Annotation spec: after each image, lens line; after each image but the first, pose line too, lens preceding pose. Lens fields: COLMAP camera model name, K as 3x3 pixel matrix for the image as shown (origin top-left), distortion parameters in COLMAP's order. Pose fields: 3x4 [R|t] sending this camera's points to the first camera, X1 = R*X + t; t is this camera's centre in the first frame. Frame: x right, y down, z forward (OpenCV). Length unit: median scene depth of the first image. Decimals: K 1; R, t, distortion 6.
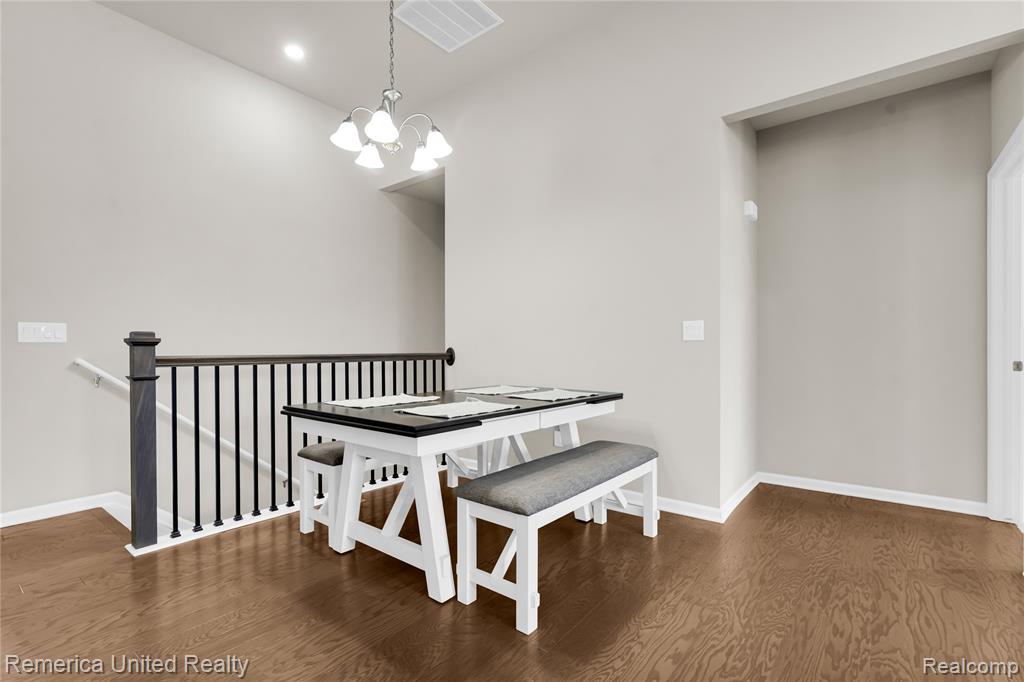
lens RADIAL K [[471.8, 0, 507.4], [0, 471.8, 346.5], [0, 0, 1]] dist [0.002827, -0.000025]
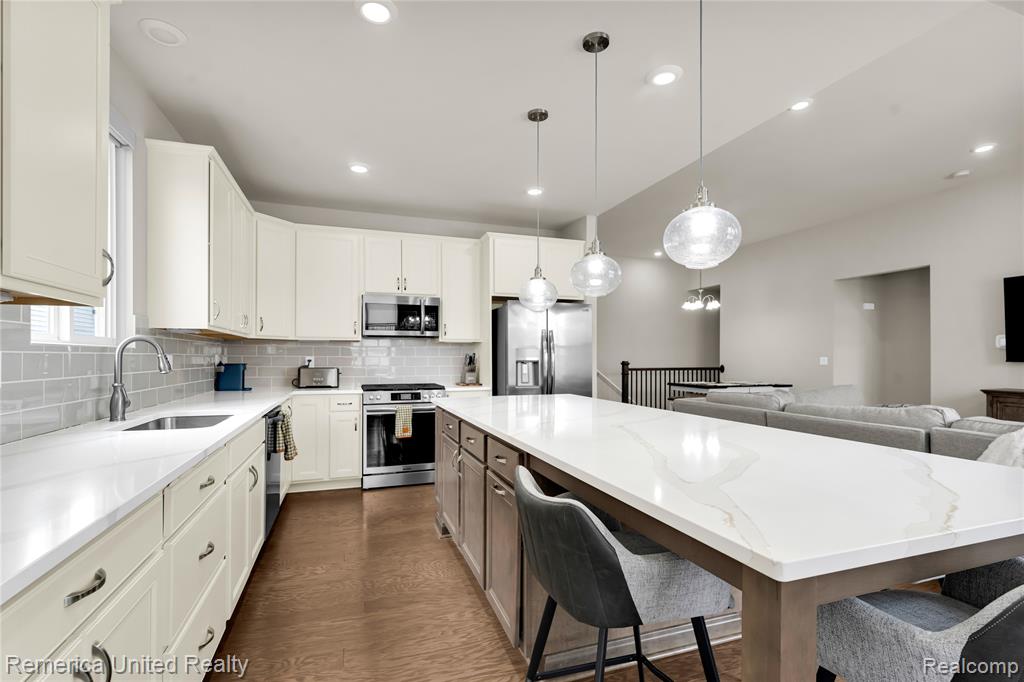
lens RADIAL K [[471.8, 0, 493.2], [0, 471.8, 357.6], [0, 0, 1]] dist [0.002827, -0.000025]
pose [[0.826991, 0.006730, -0.562175, 0.389030], [-0.001322, 0.999949, 0.010027, -0.085292], [0.562214, -0.007549, 0.826957, -2.383203]]
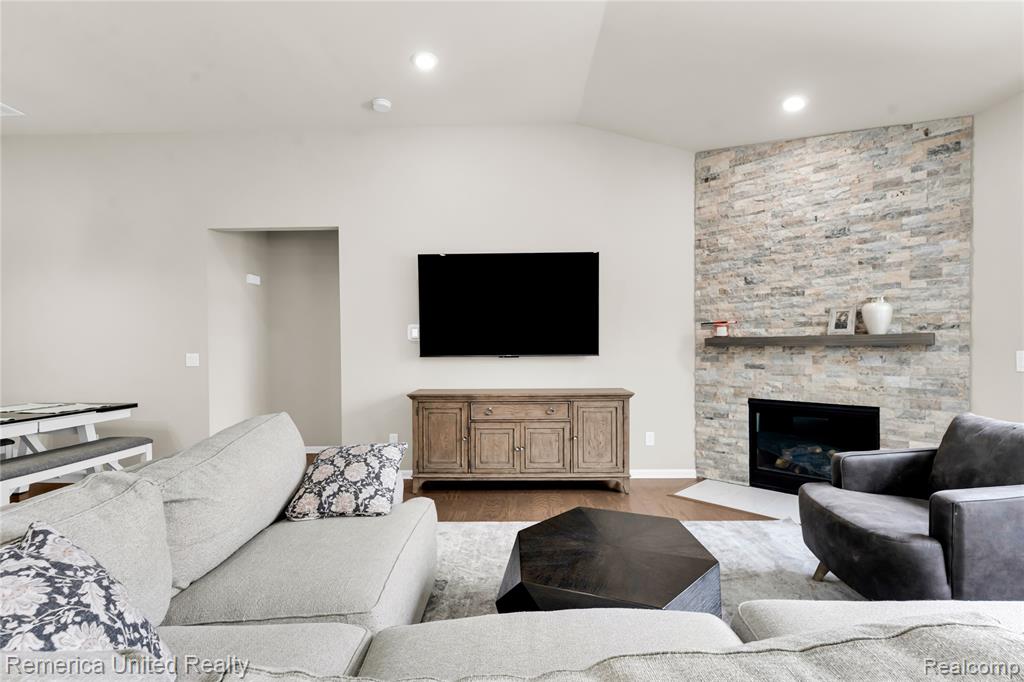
lens RADIAL K [[471.8, 0, 516.1], [0, 471.8, 348.0], [0, 0, 1]] dist [0.002827, -0.000025]
pose [[0.793320, -0.005577, 0.608779, 0.320292], [0.000551, 0.999964, 0.008442, -0.095591], [-0.608804, -0.006362, 0.793295, -1.003939]]
